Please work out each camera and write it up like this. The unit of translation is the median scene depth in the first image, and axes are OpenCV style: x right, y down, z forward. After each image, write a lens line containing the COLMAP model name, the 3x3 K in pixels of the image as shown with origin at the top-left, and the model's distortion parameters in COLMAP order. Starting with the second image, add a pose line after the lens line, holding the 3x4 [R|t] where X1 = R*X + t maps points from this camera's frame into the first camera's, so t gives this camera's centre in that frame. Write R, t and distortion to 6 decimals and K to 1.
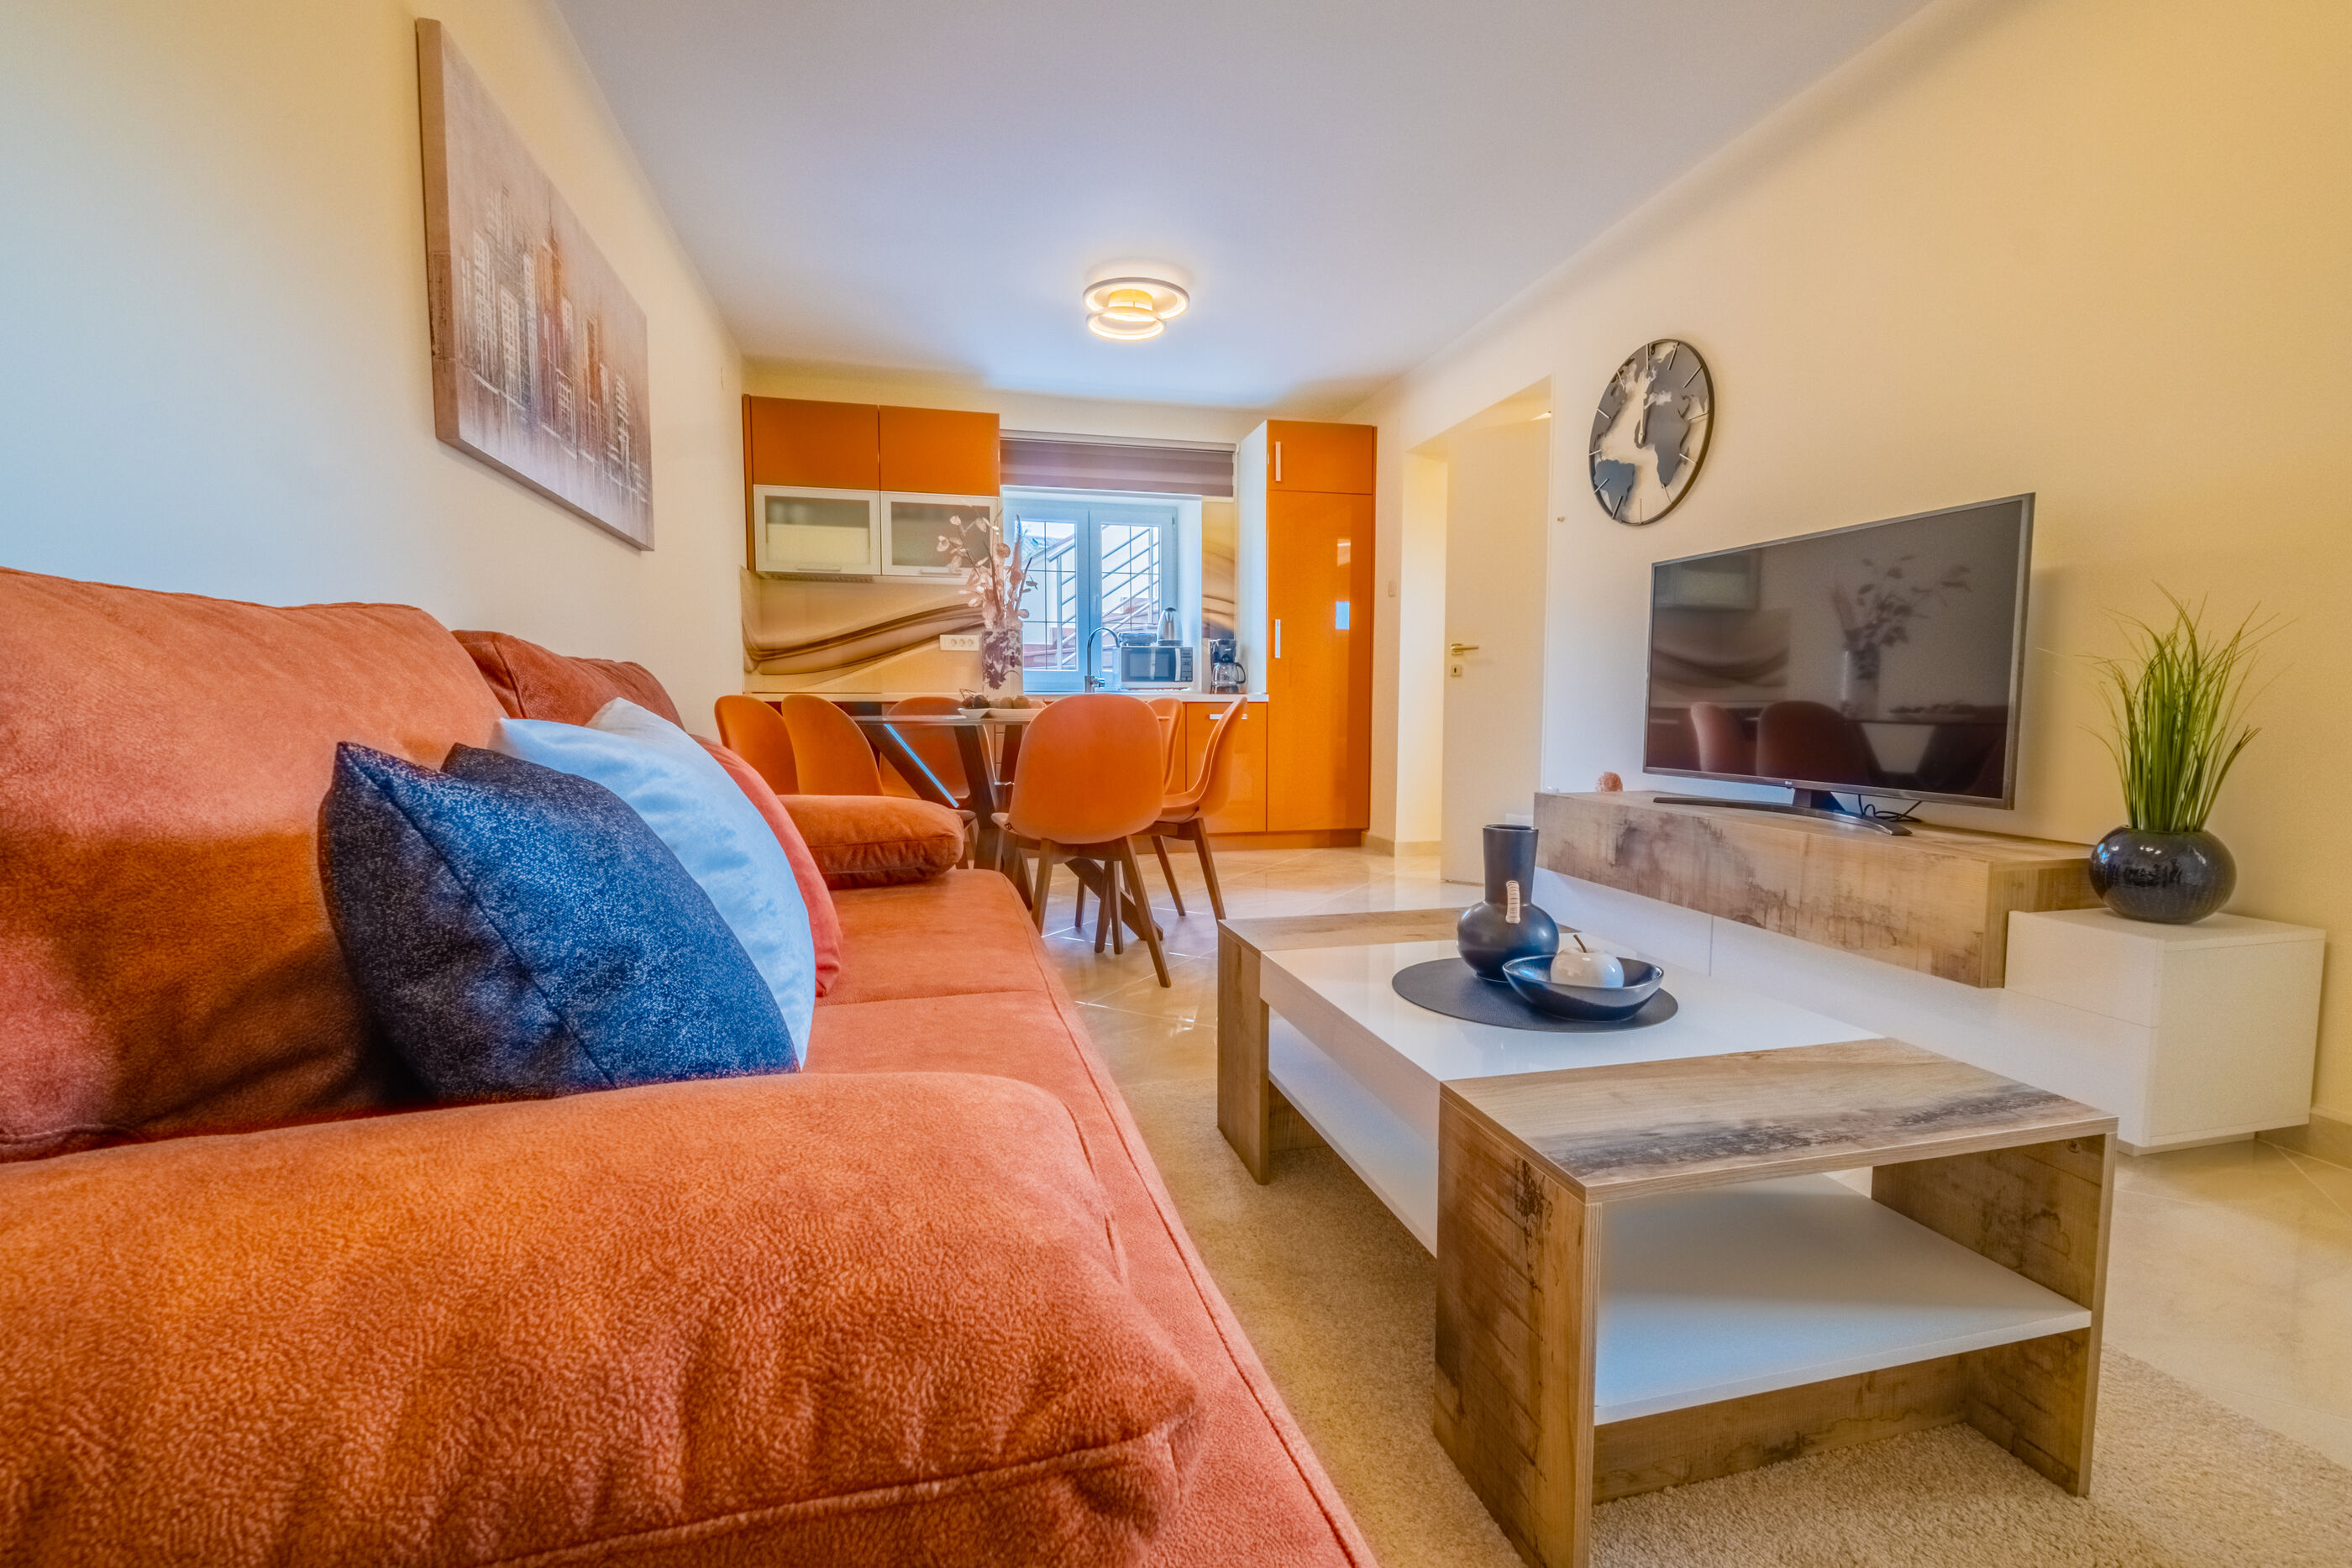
lens RADIAL K [[1015.6, 0, 1170.5], [0, 1015.6, 780.0], [0, 0, 1]] dist [0.000228, 0.000014]
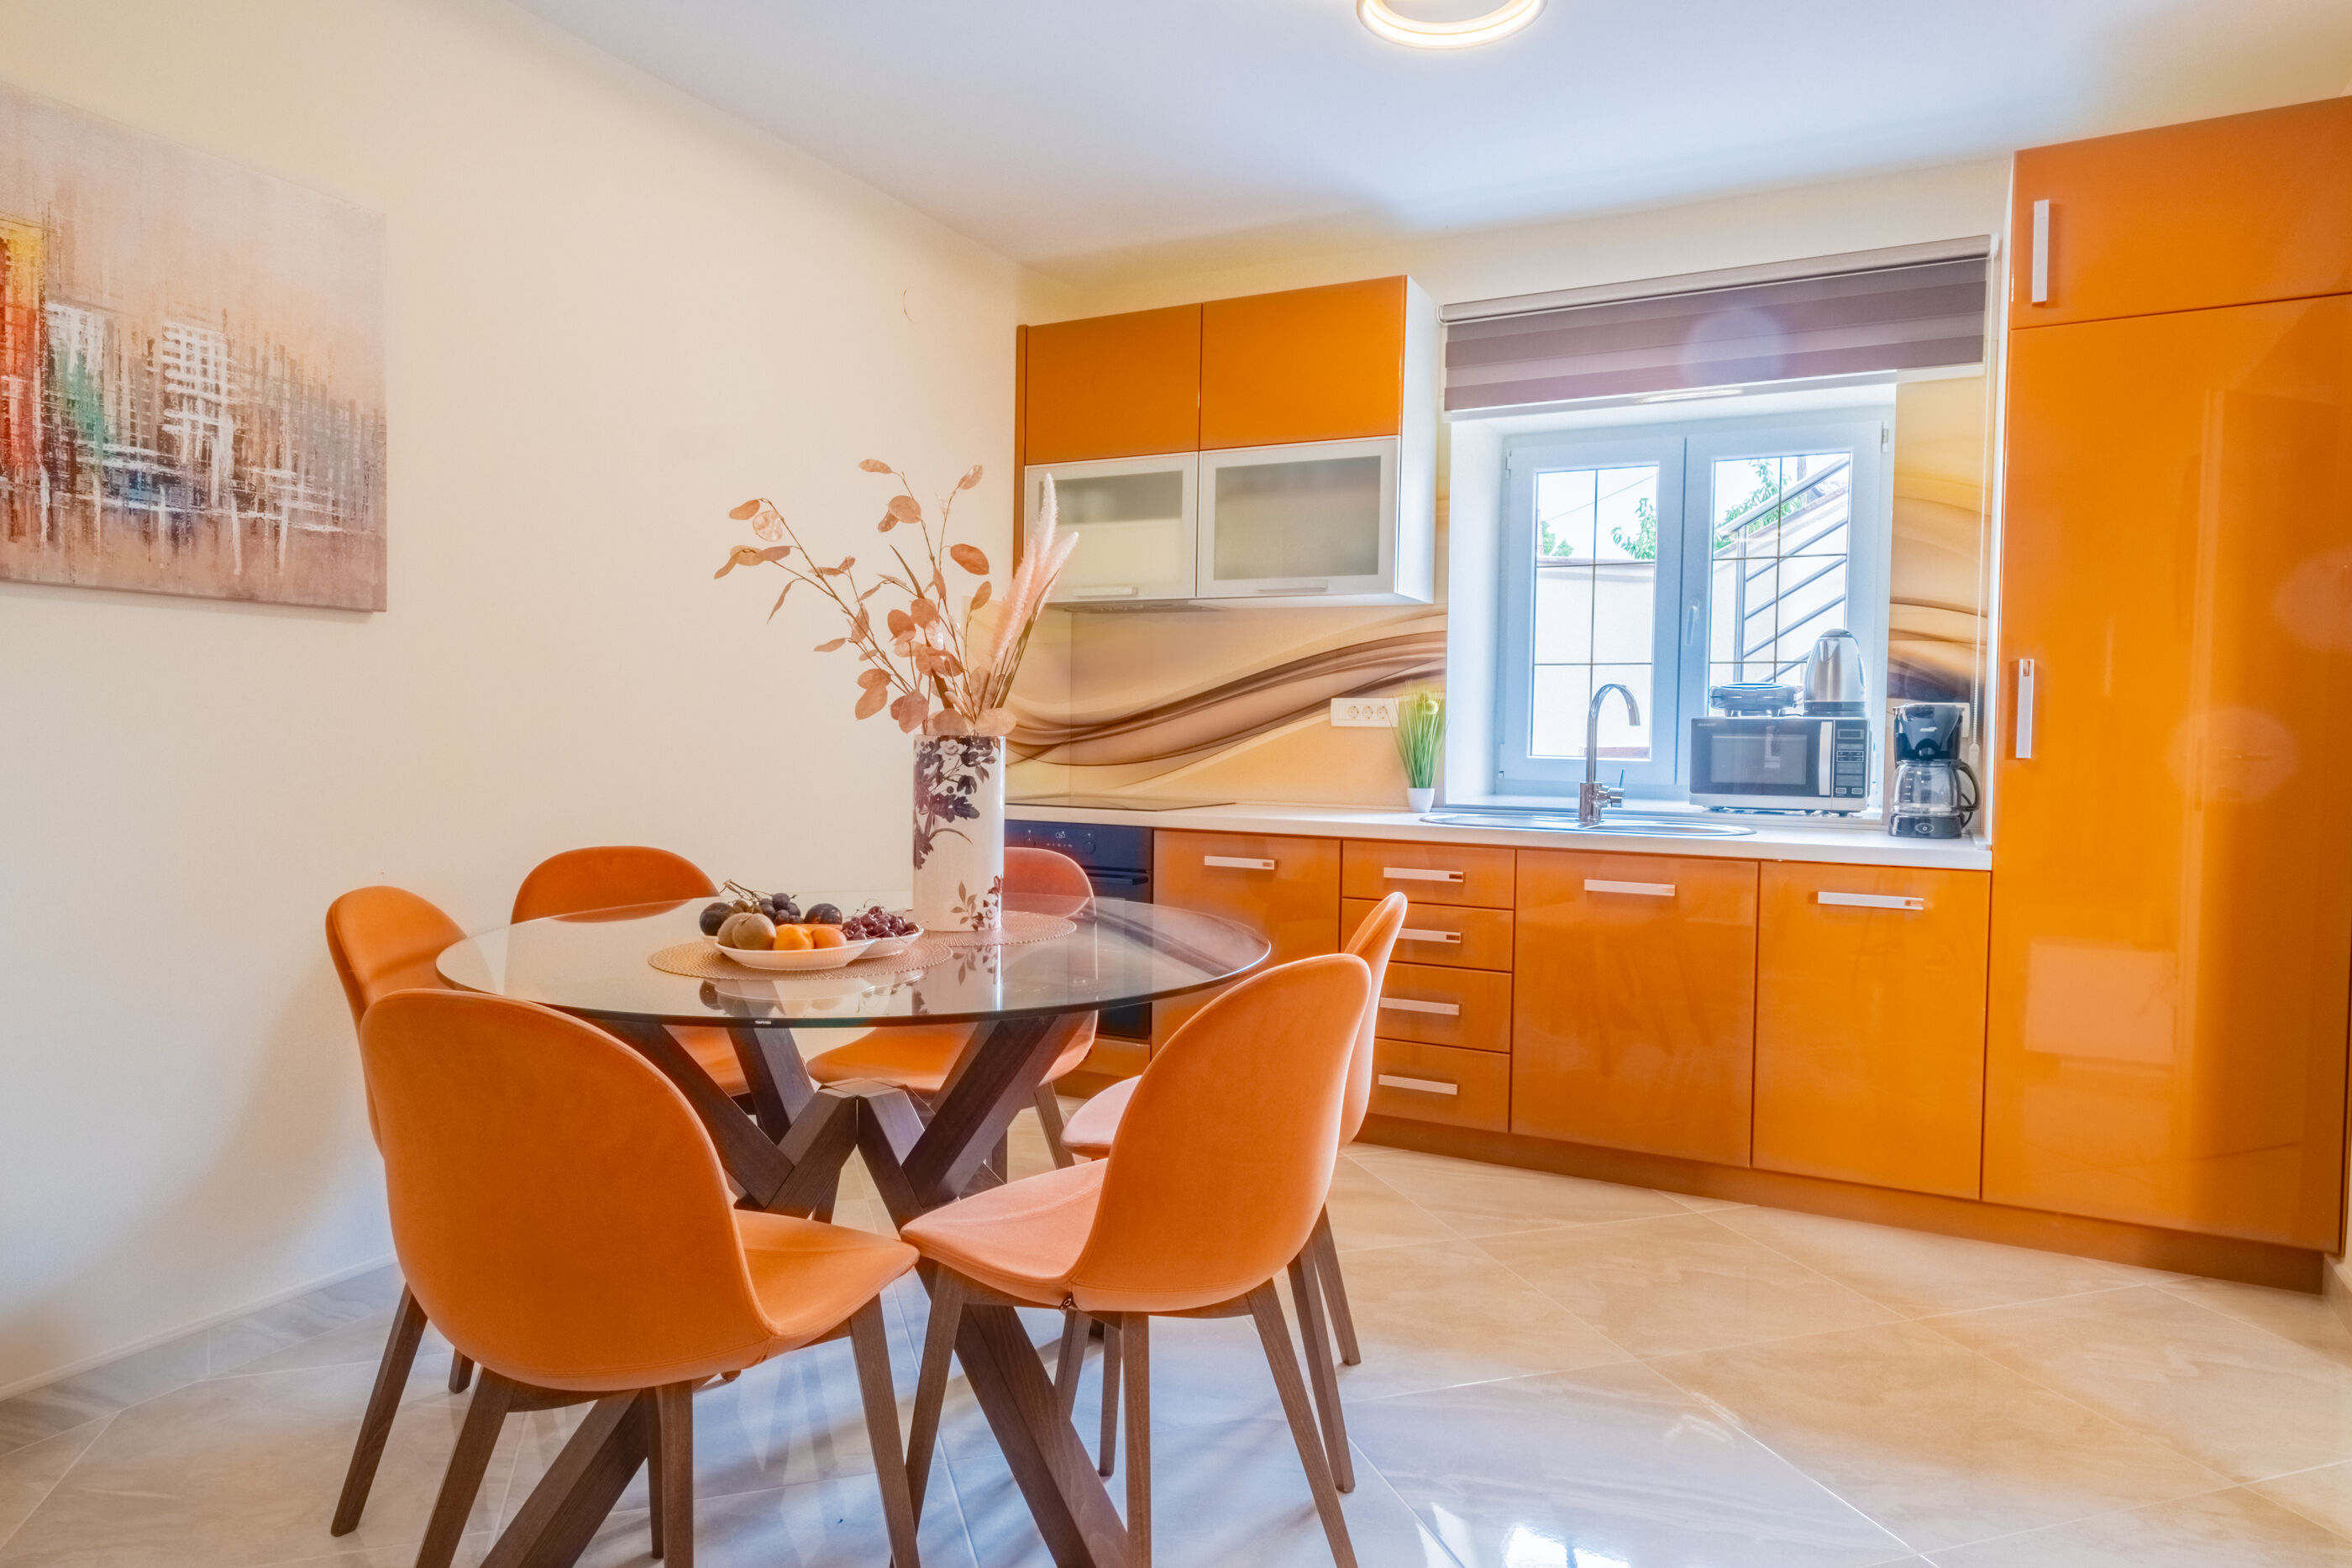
lens RADIAL K [[1419.8, 0, 1172.5], [0, 1419.8, 783.8], [0, 0, 1]] dist [-0.000485, 0.000513]
pose [[0.743815, 0.038265, -0.667289, 0.220019], [-0.070253, 0.997306, -0.021120, -0.074870], [0.664683, 0.062589, 0.744499, 0.377536]]
